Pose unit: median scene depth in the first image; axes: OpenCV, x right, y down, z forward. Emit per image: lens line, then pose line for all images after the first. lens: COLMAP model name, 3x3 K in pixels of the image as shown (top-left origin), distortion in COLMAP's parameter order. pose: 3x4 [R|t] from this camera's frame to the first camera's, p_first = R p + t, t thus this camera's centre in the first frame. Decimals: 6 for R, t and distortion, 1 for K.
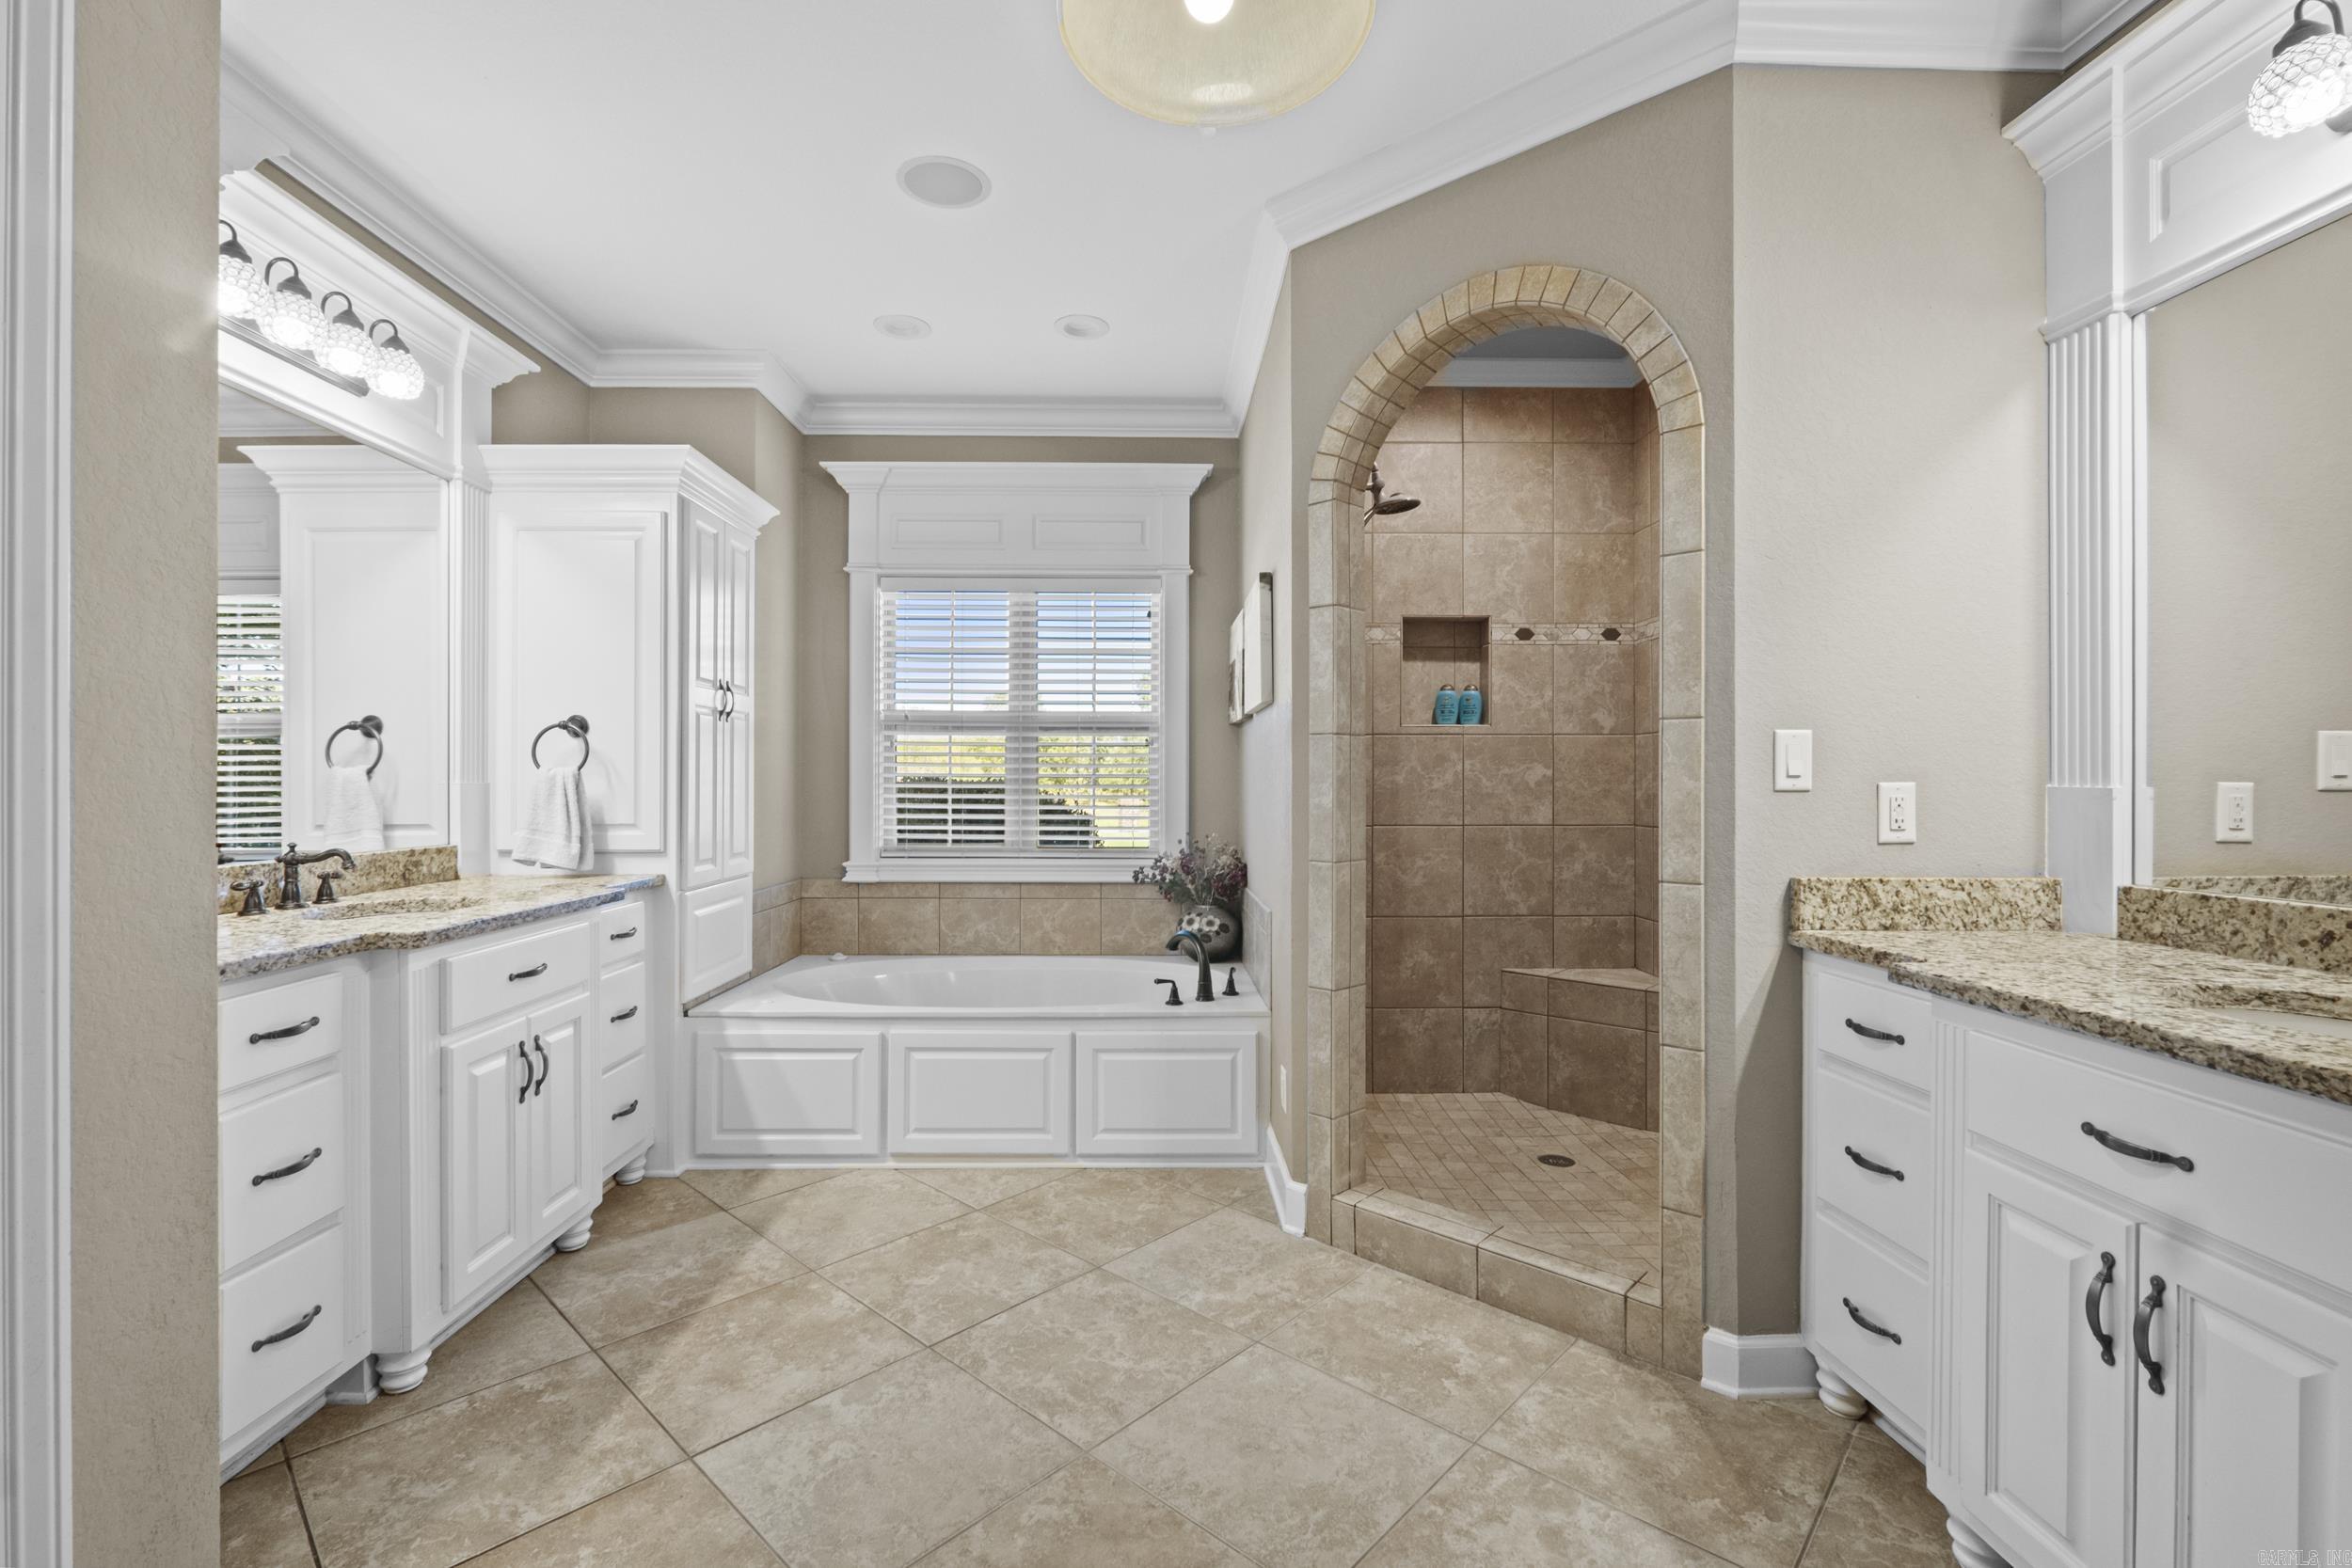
lens RADIAL K [[1022.5, 0, 1167.3], [0, 1022.5, 778.3], [0, 0, 1]] dist [-0.005354, -0.000541]
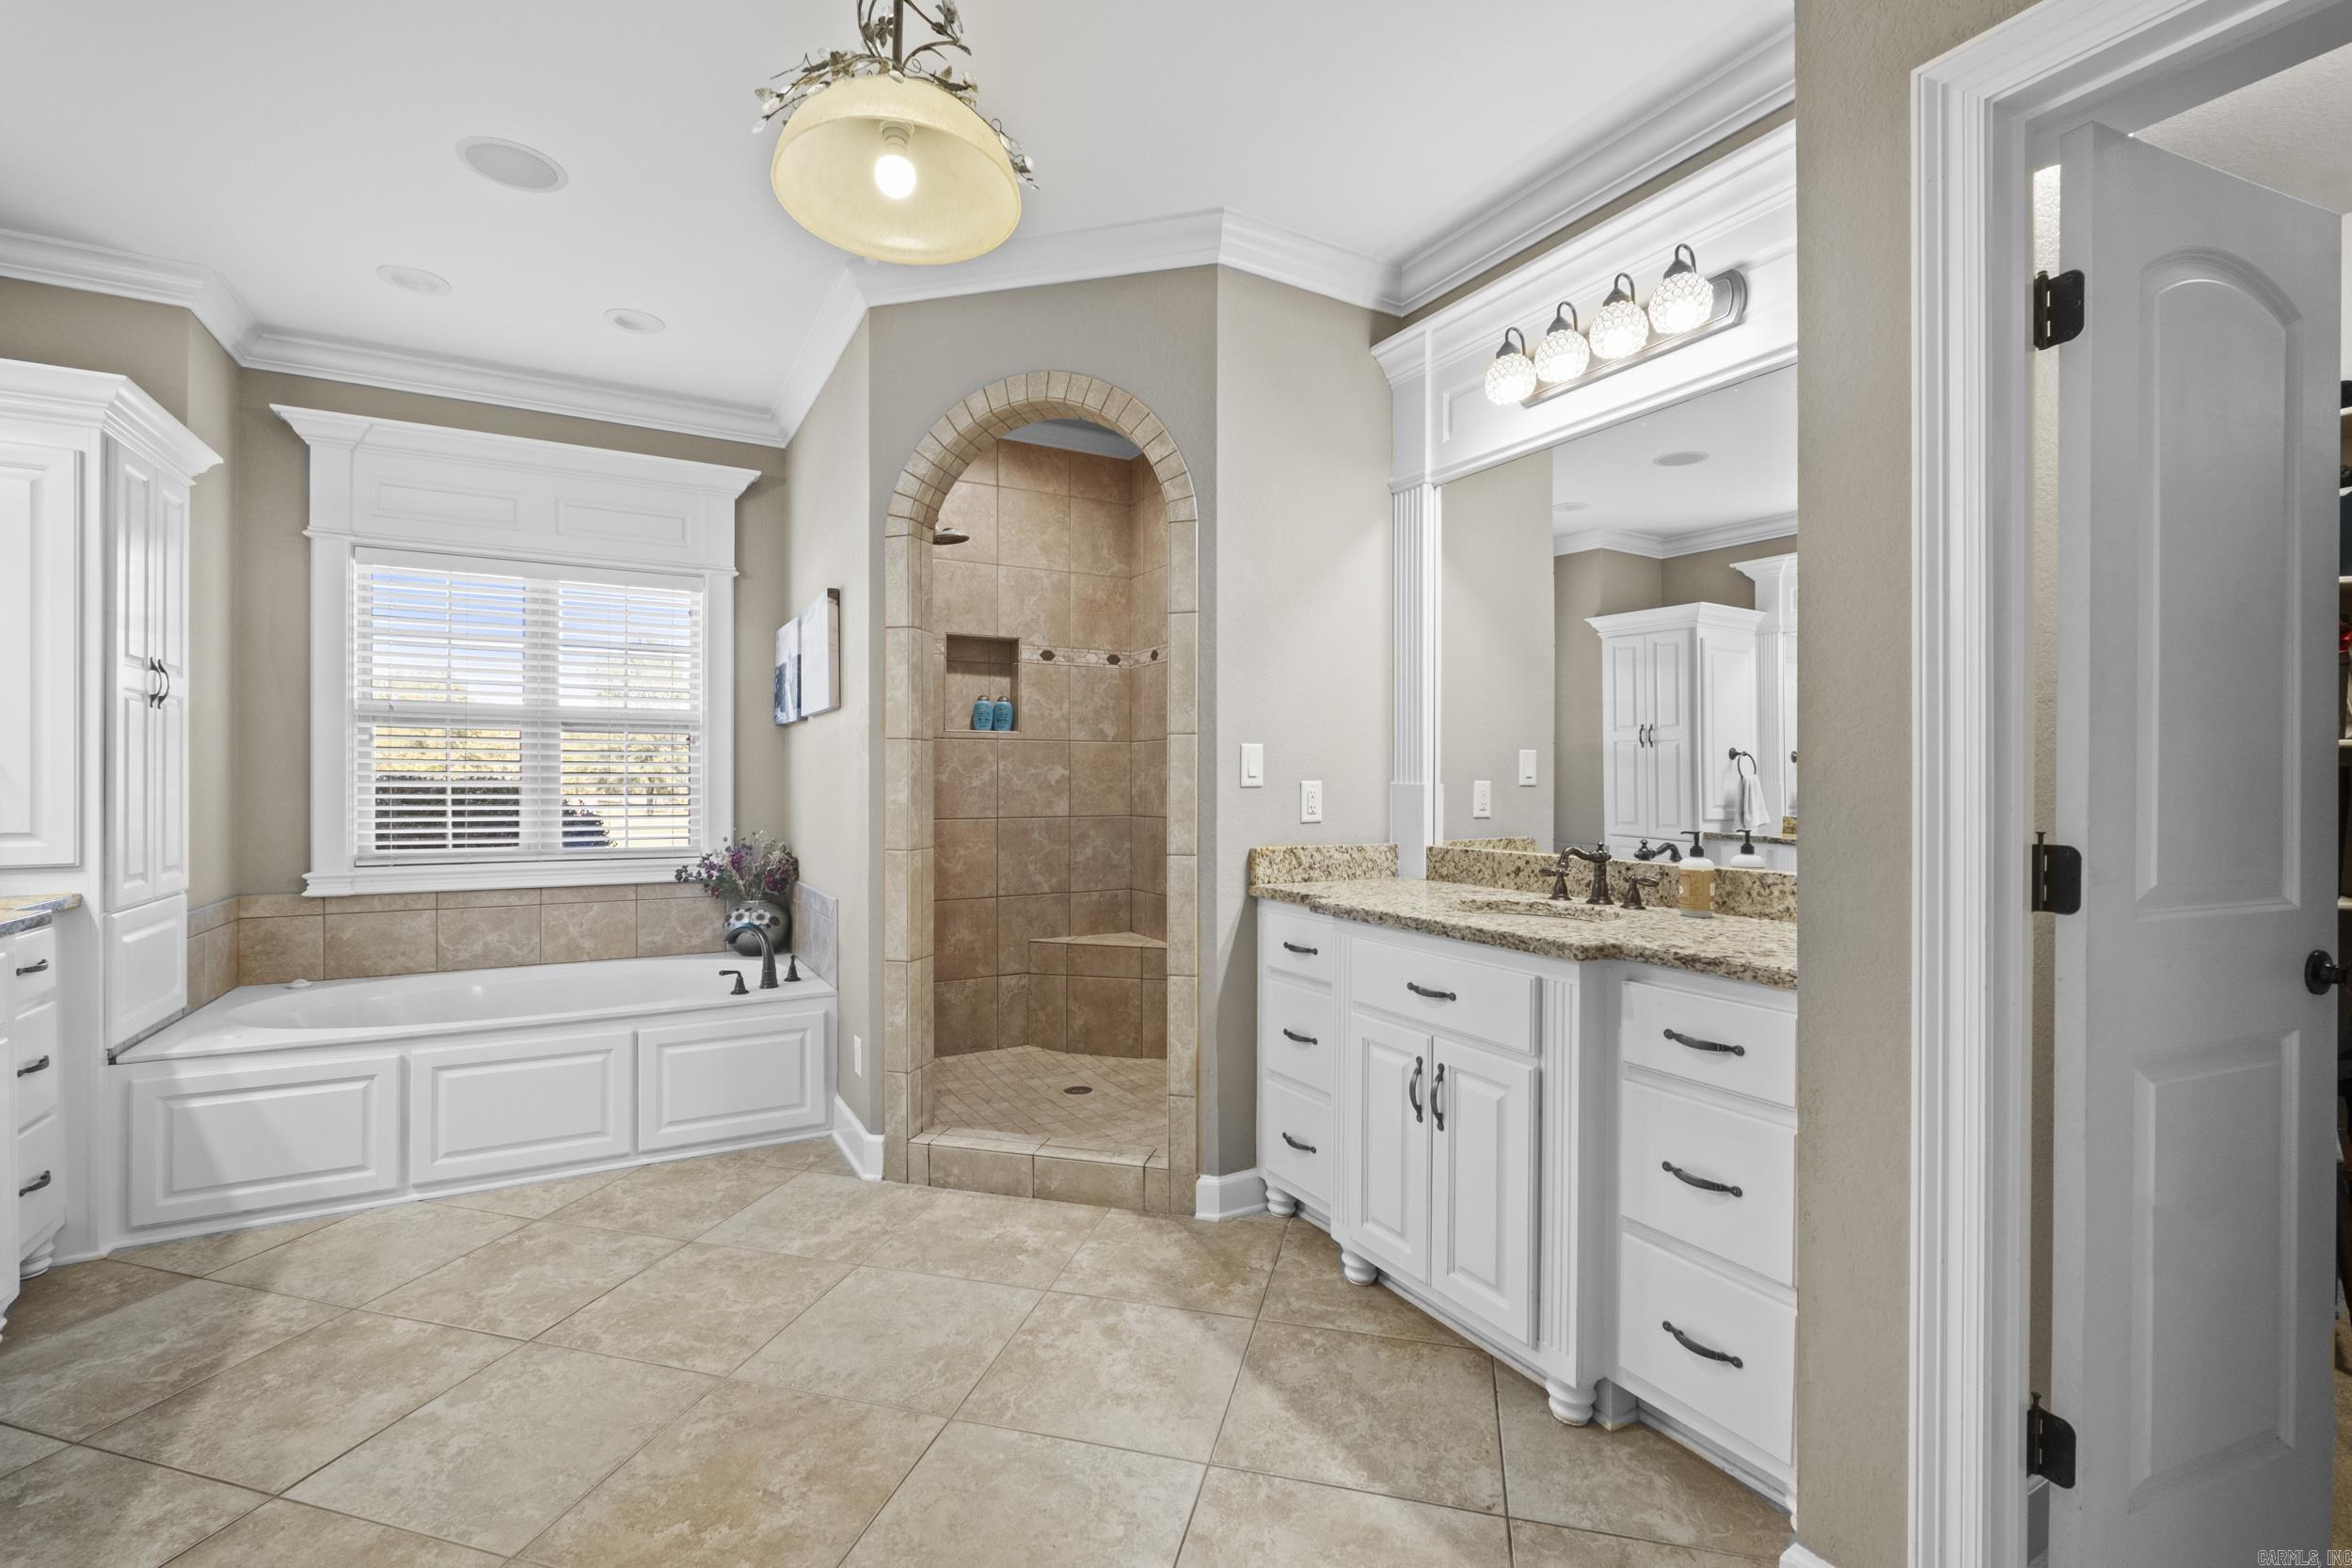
lens RADIAL K [[1022.5, 0, 1167.3], [0, 1022.5, 778.3], [0, 0, 1]] dist [-0.005354, -0.000541]
pose [[0.879179, 0.000799, 0.476492, -0.116931], [-0.001691, 0.999998, 0.001443, -0.001091], [-0.476489, -0.002075, 0.879178, -0.135424]]
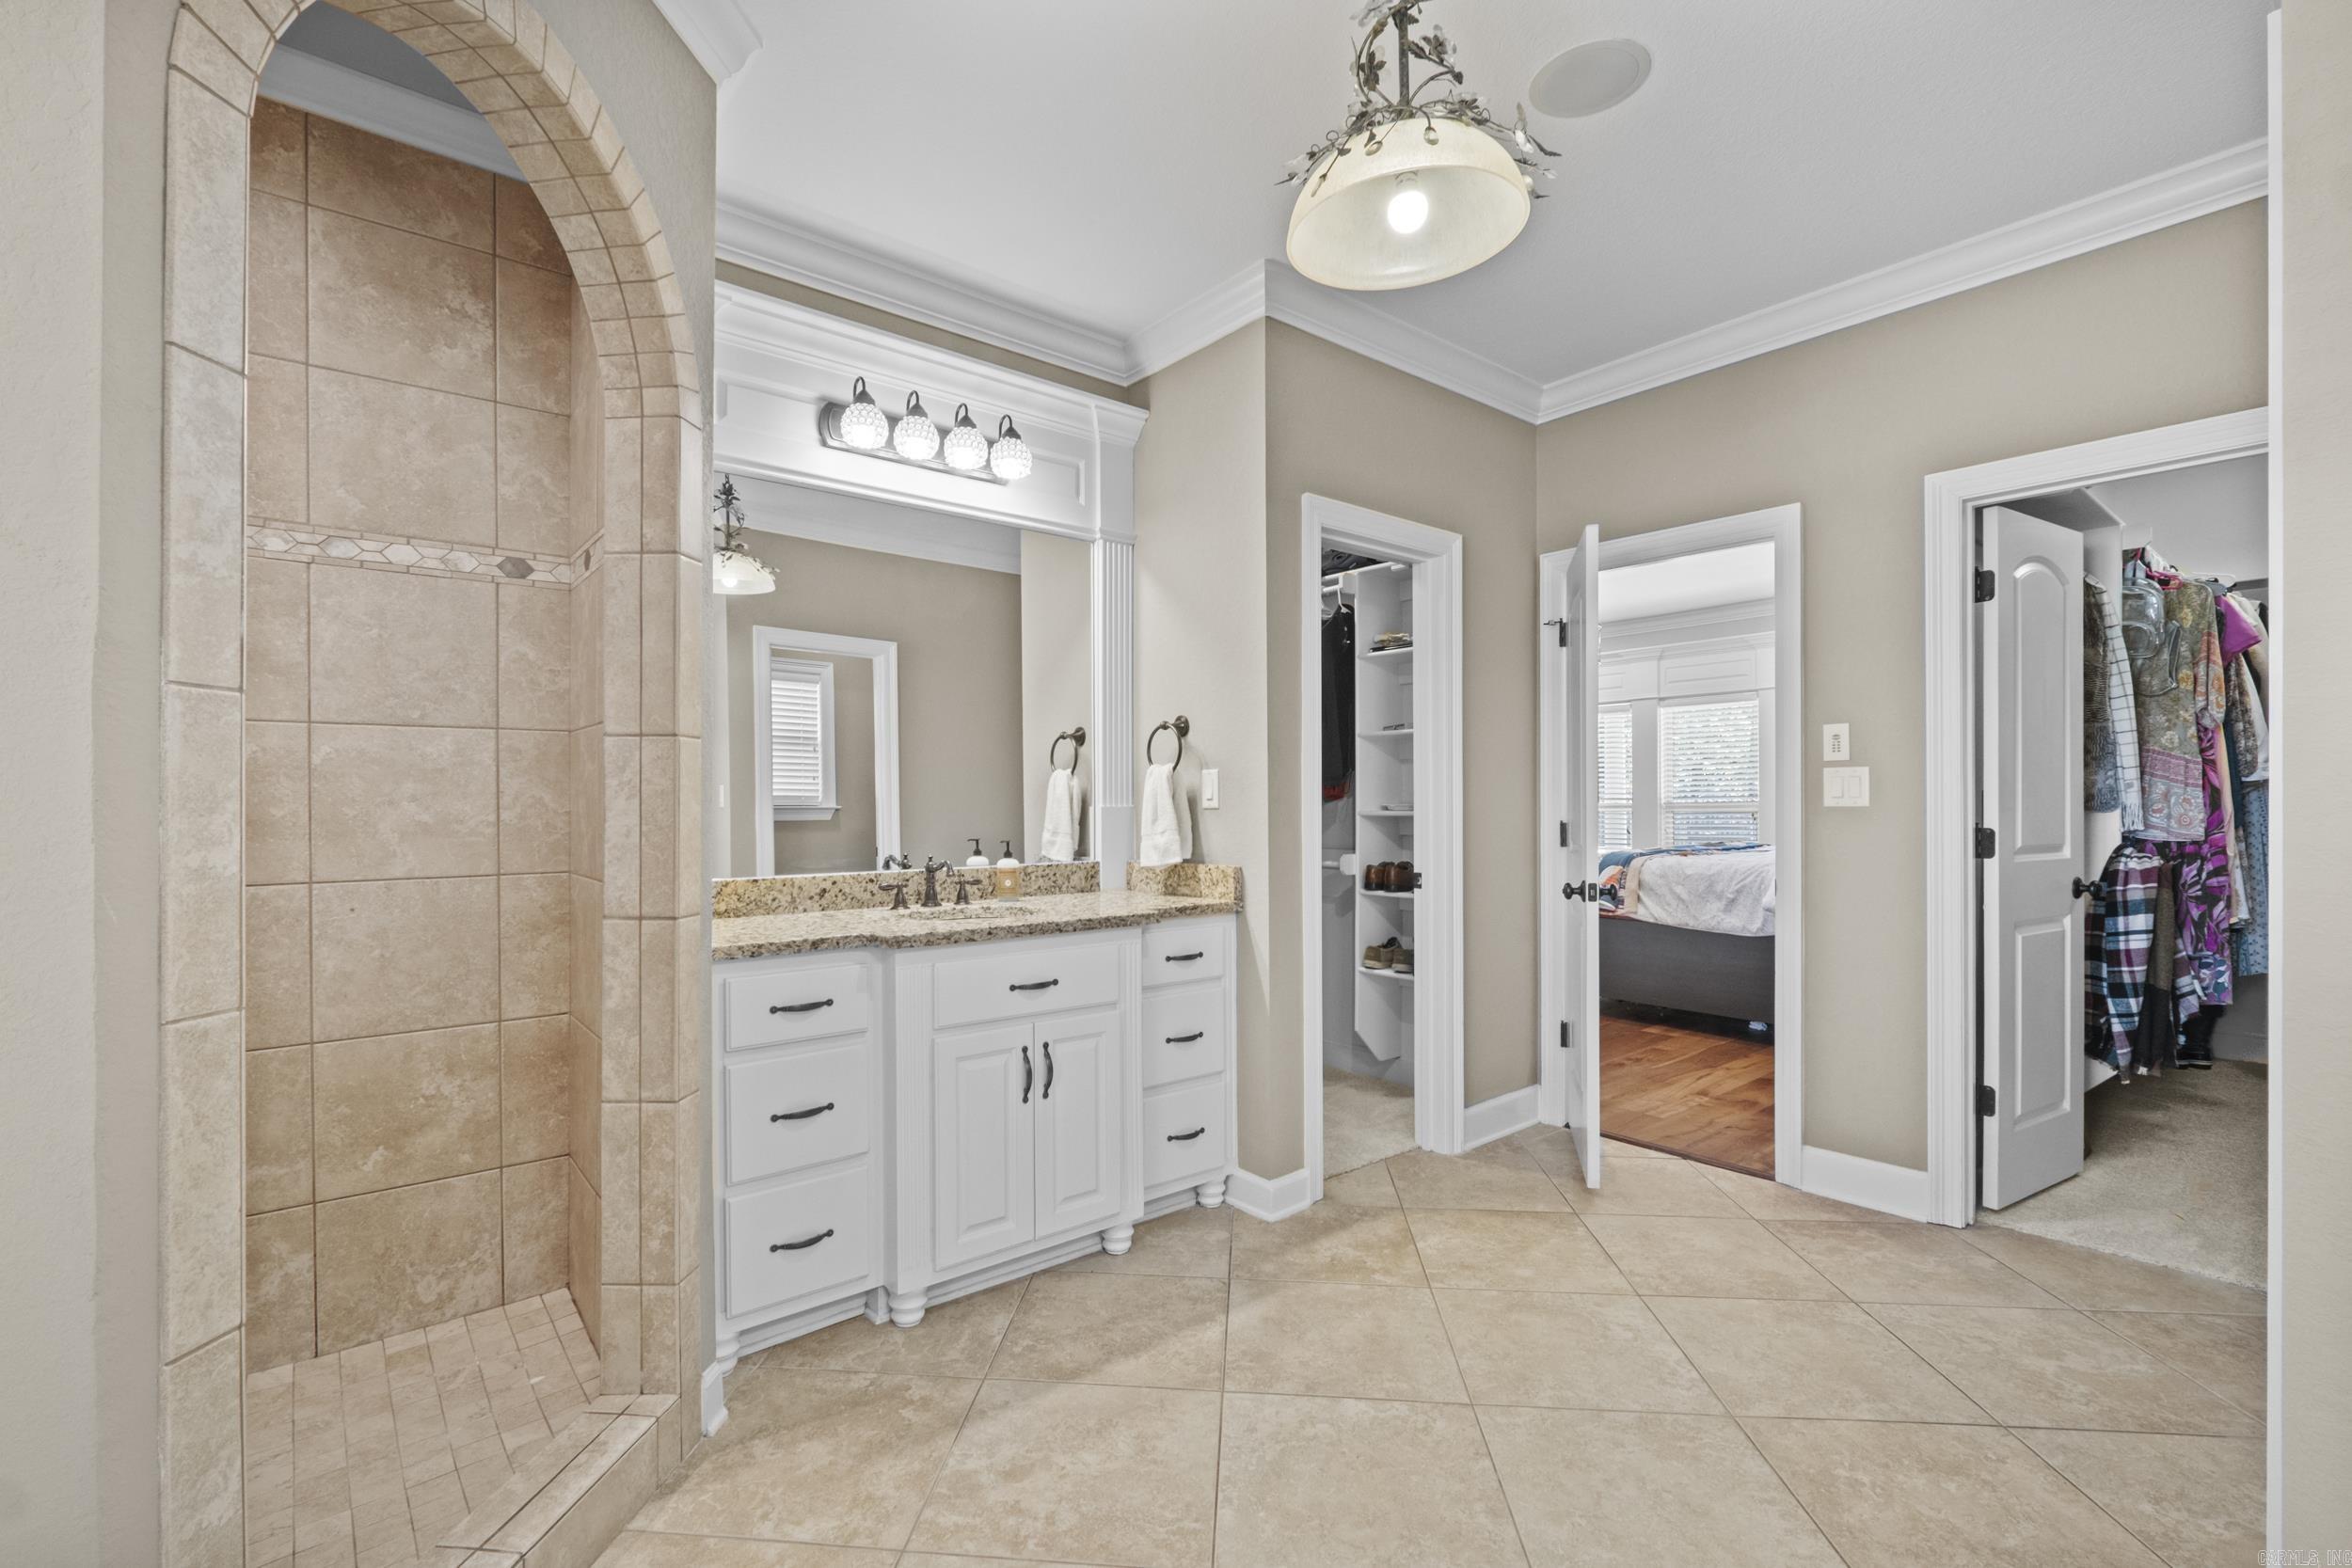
lens RADIAL K [[1005.5, 0, 1169.1], [0, 1005.5, 799.8], [0, 0, 1]] dist [-0.001198, -0.000155]
pose [[-0.610898, 0.002180, 0.791707, -0.340358], [-0.000884, 0.999994, -0.003436, 0.000025], [-0.791709, -0.002798, -0.610892, 0.861779]]
